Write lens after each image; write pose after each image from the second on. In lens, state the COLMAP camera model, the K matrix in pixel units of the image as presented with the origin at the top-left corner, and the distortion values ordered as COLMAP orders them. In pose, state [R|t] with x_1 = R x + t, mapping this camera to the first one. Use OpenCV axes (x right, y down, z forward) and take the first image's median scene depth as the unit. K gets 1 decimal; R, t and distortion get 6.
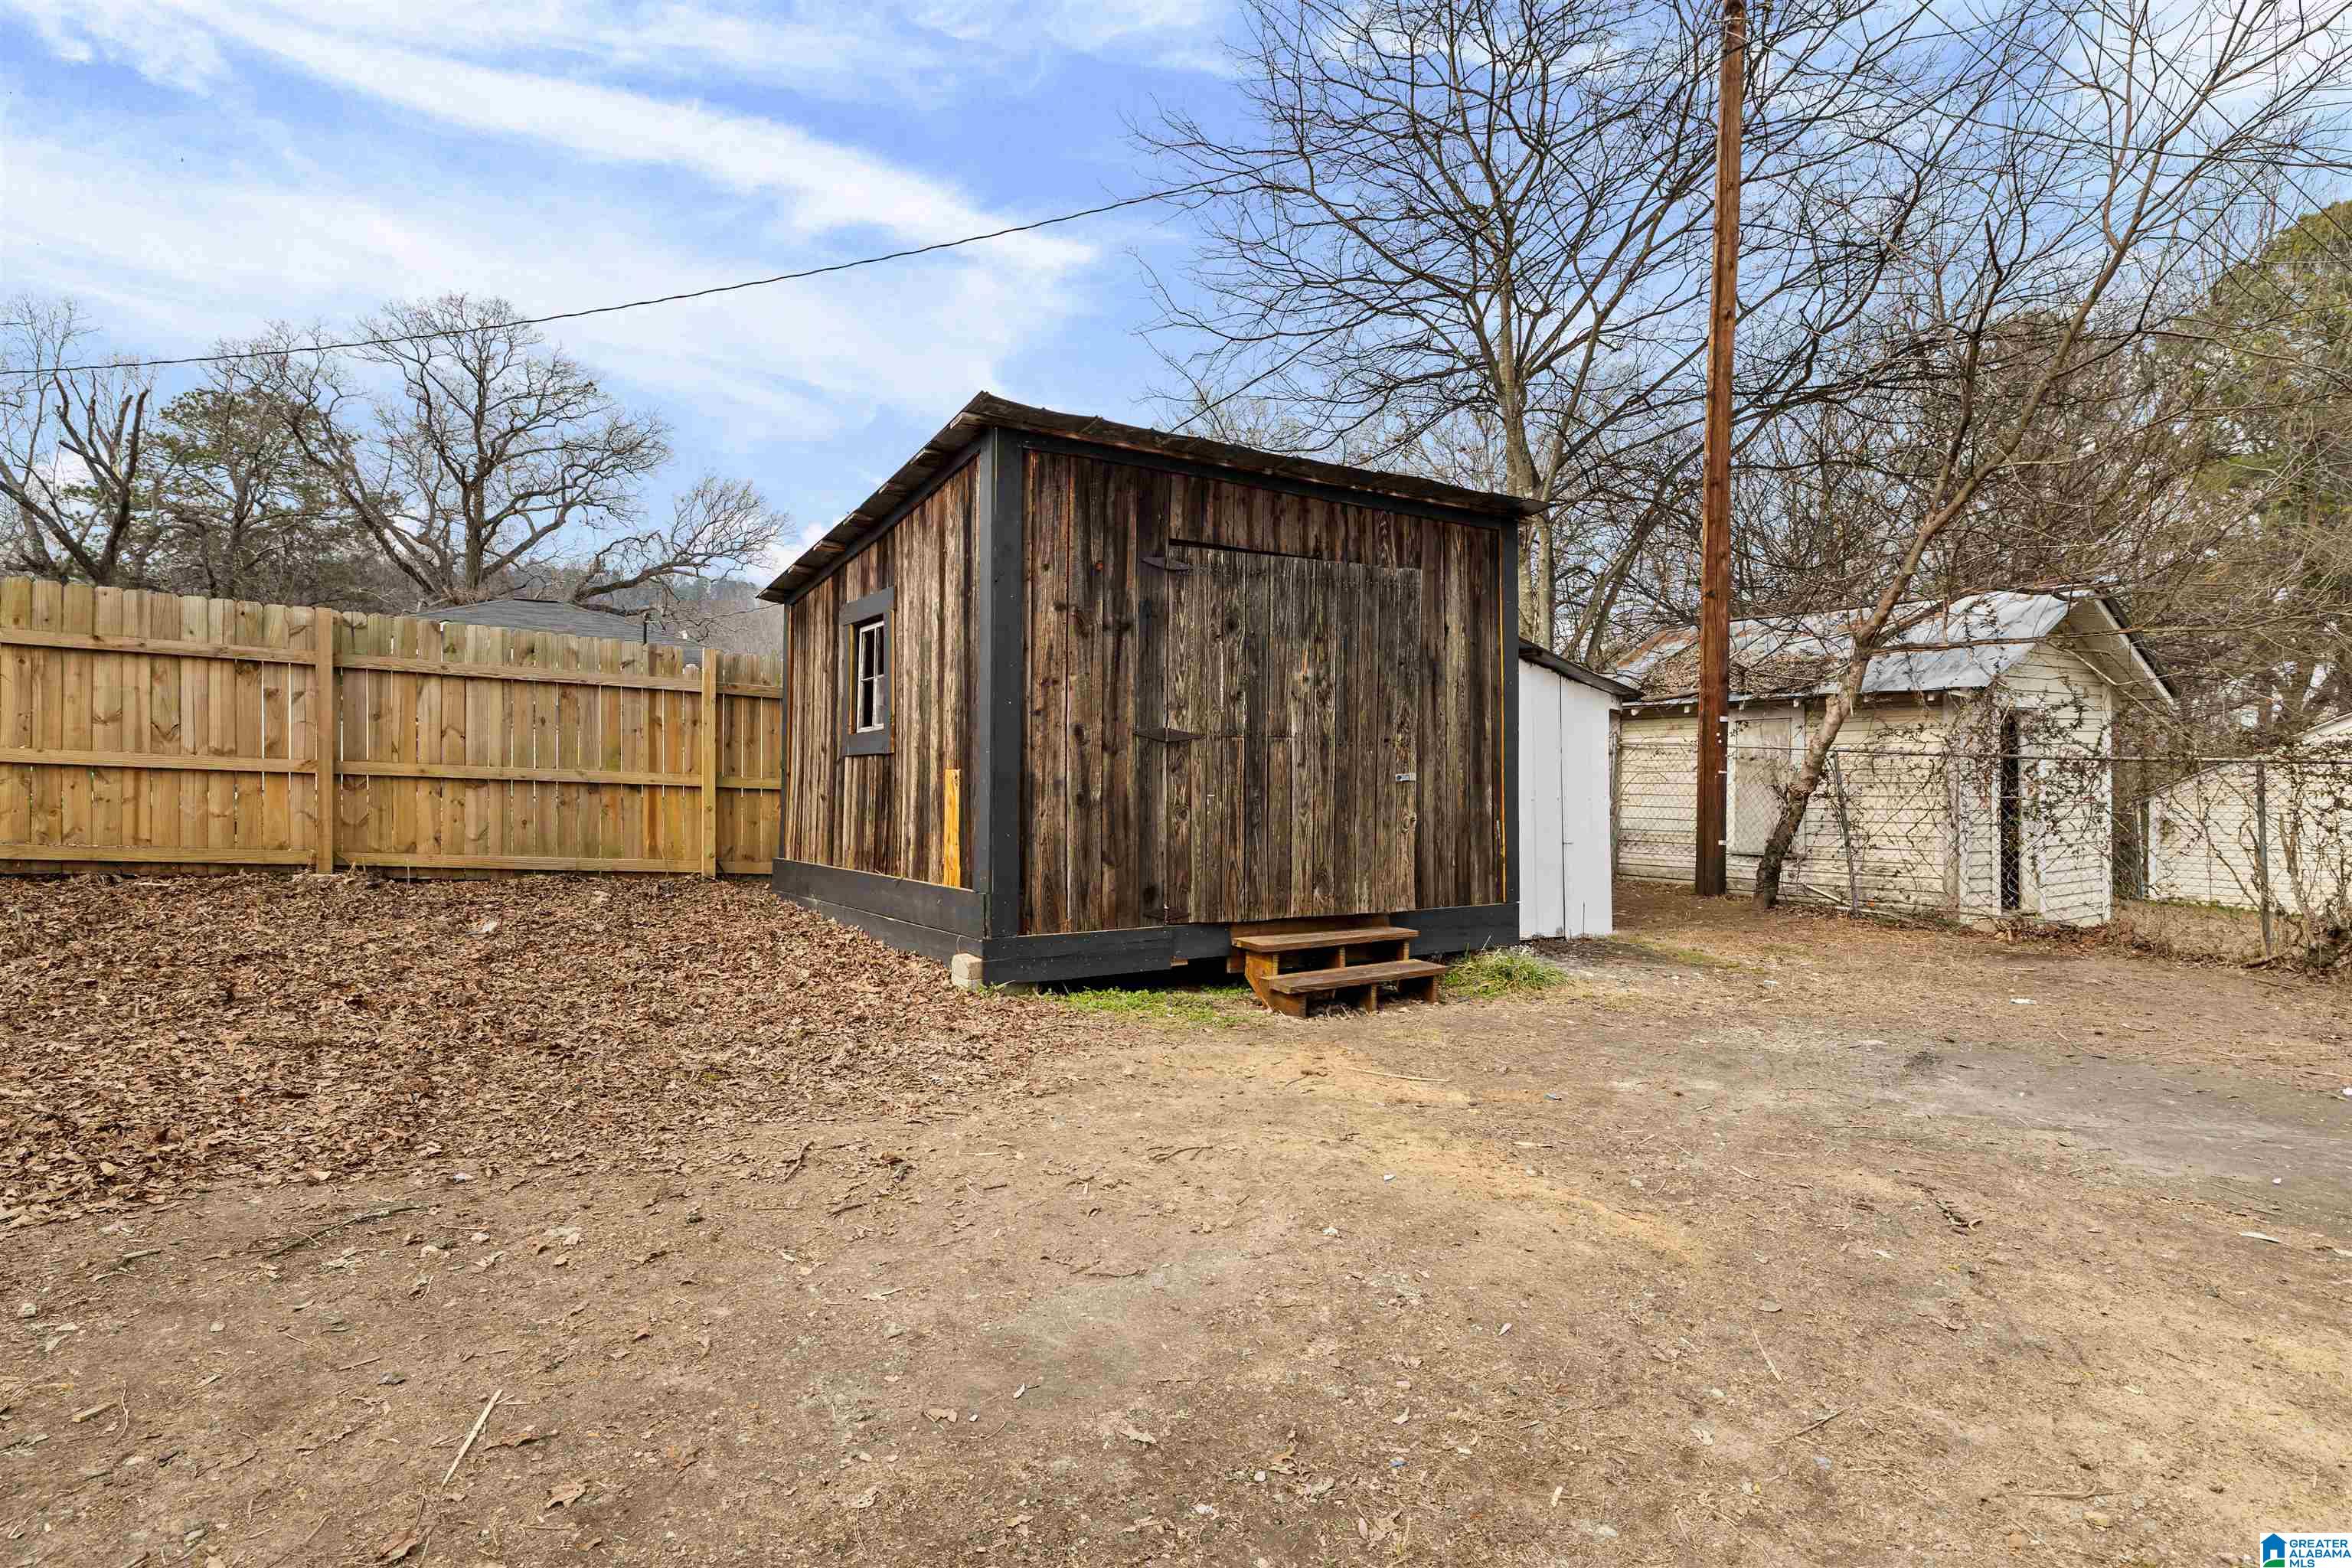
lens RADIAL K [[1230.8, 0, 1172.3], [0, 1230.8, 785.1], [0, 0, 1]] dist [0.034307, 0.001284]
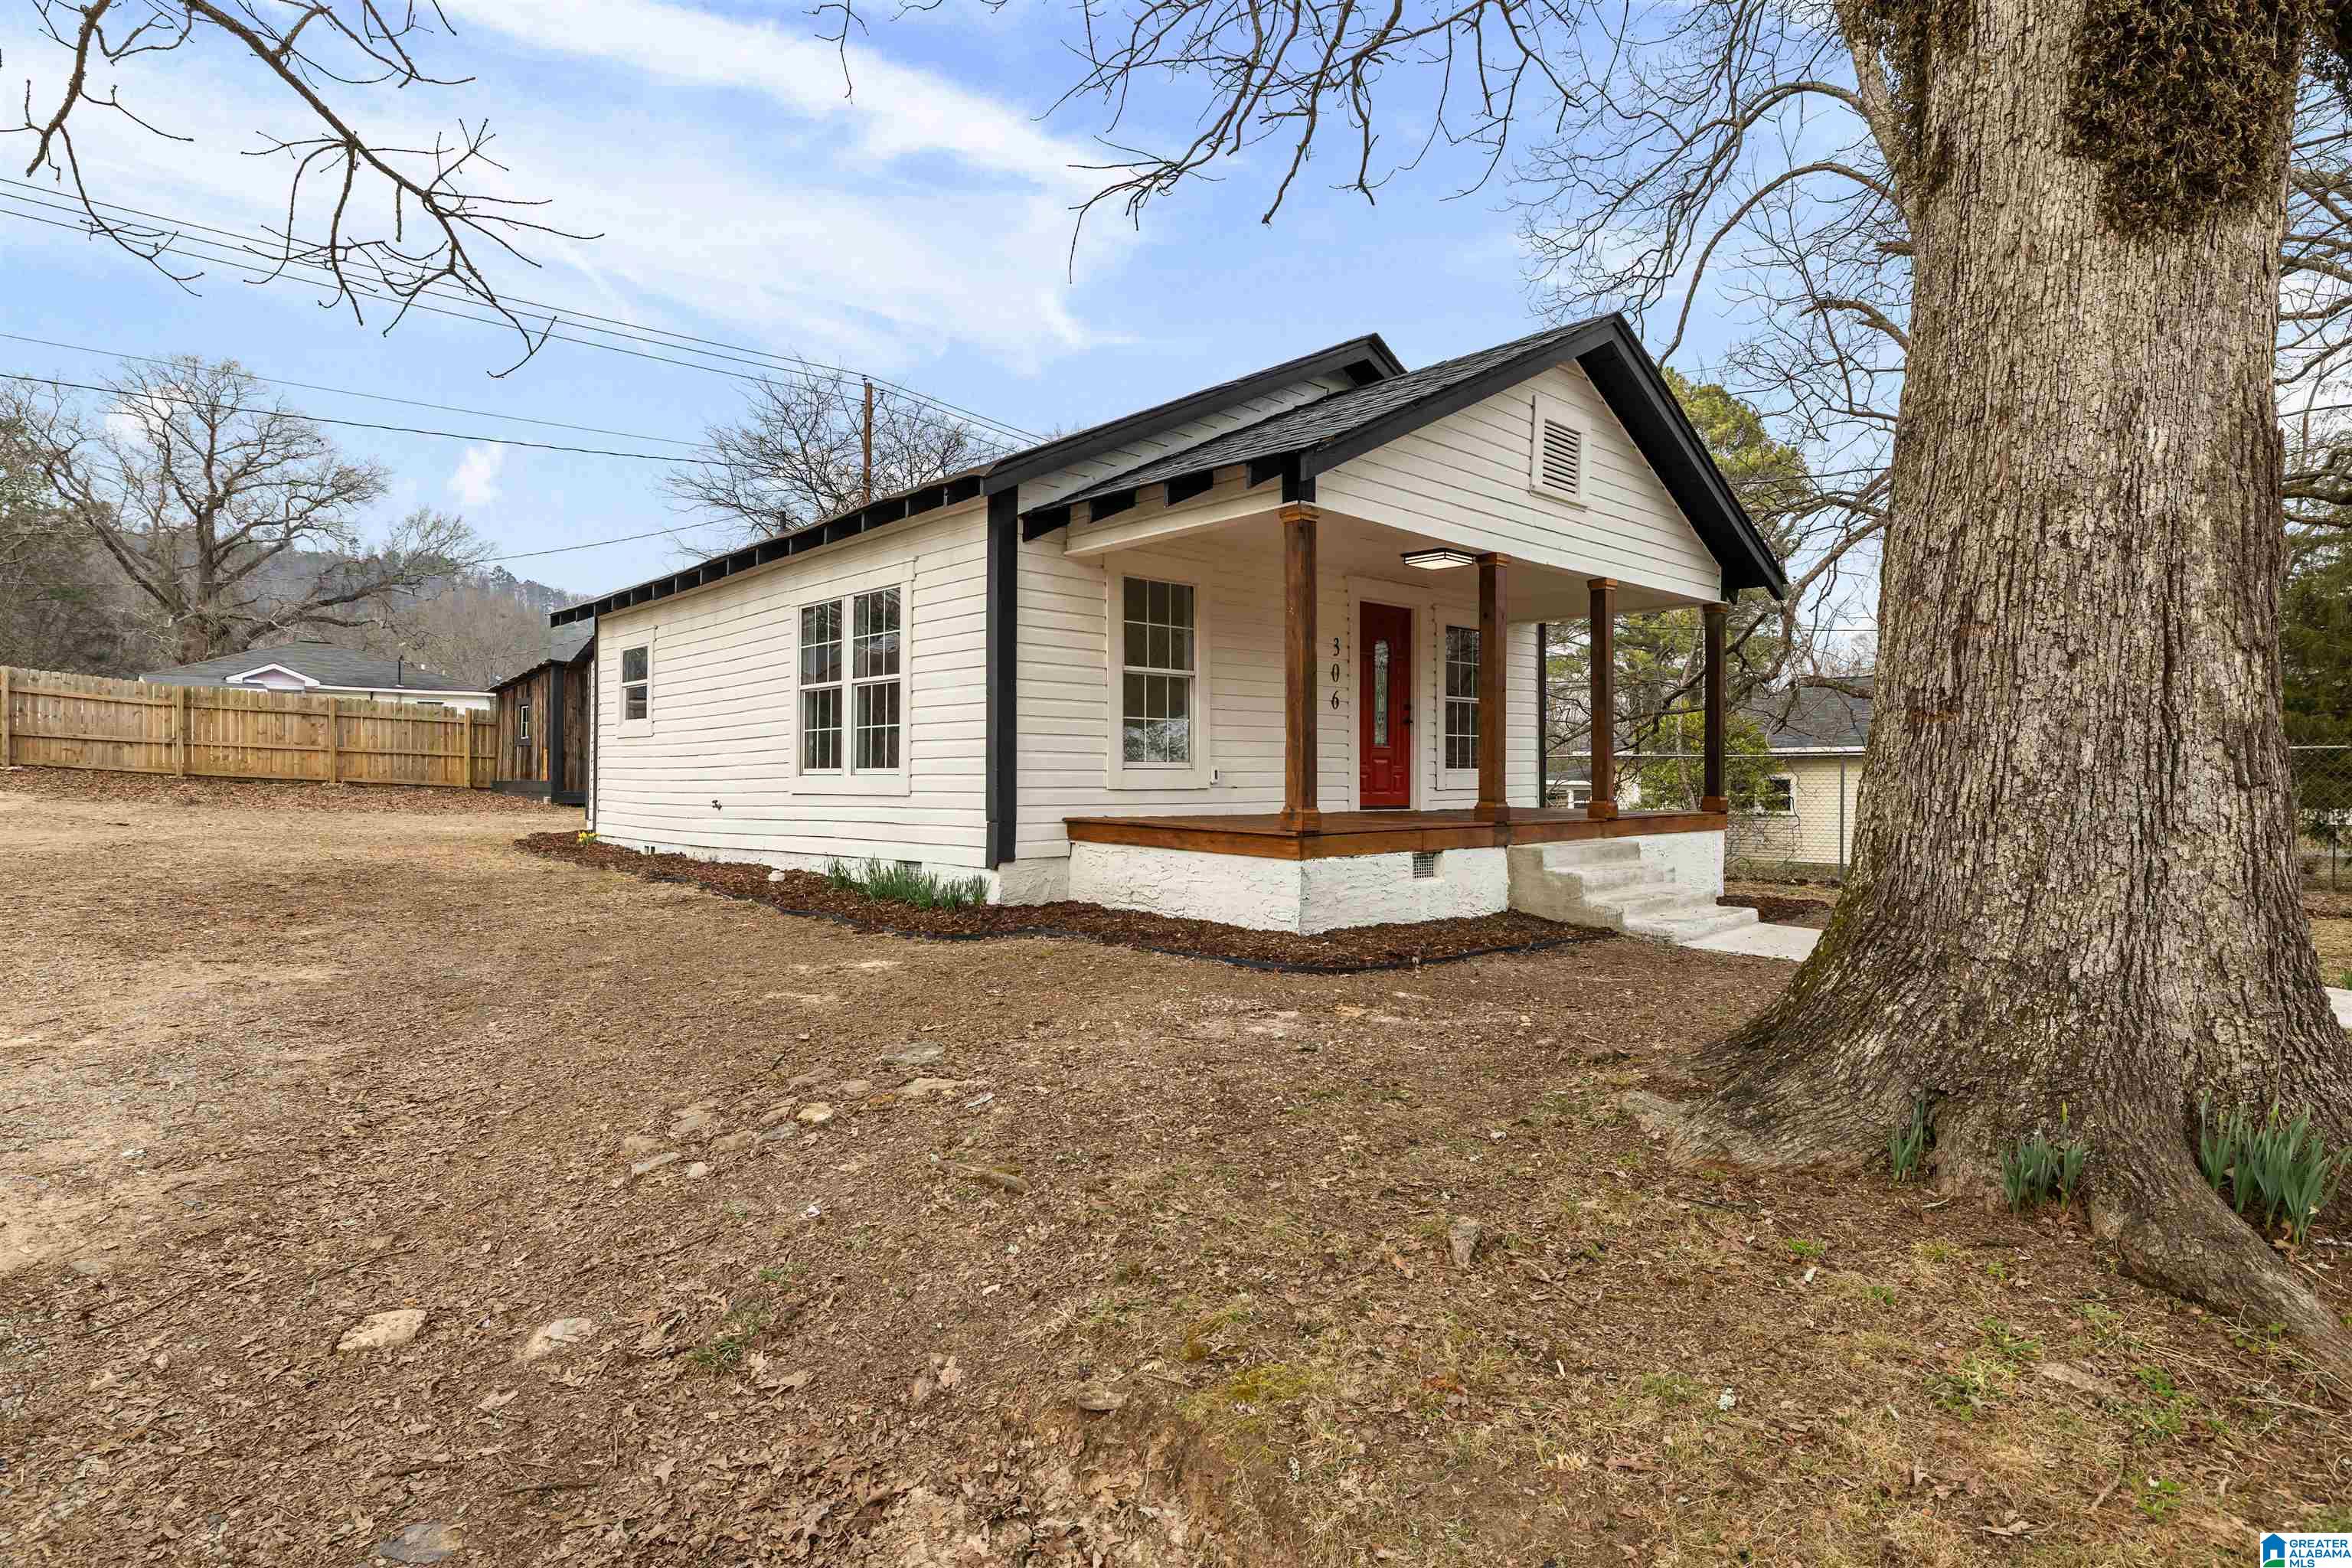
lens RADIAL K [[1230.8, 0, 1170.9], [0, 1230.8, 778.6], [0, 0, 1]] dist [0.034307, 0.001284]
pose [[0.981038, 0.001198, 0.193813, 0.690151], [-0.001579, 0.999997, 0.001811, 0.046714], [-0.193810, -0.002083, 0.981037, -2.222059]]
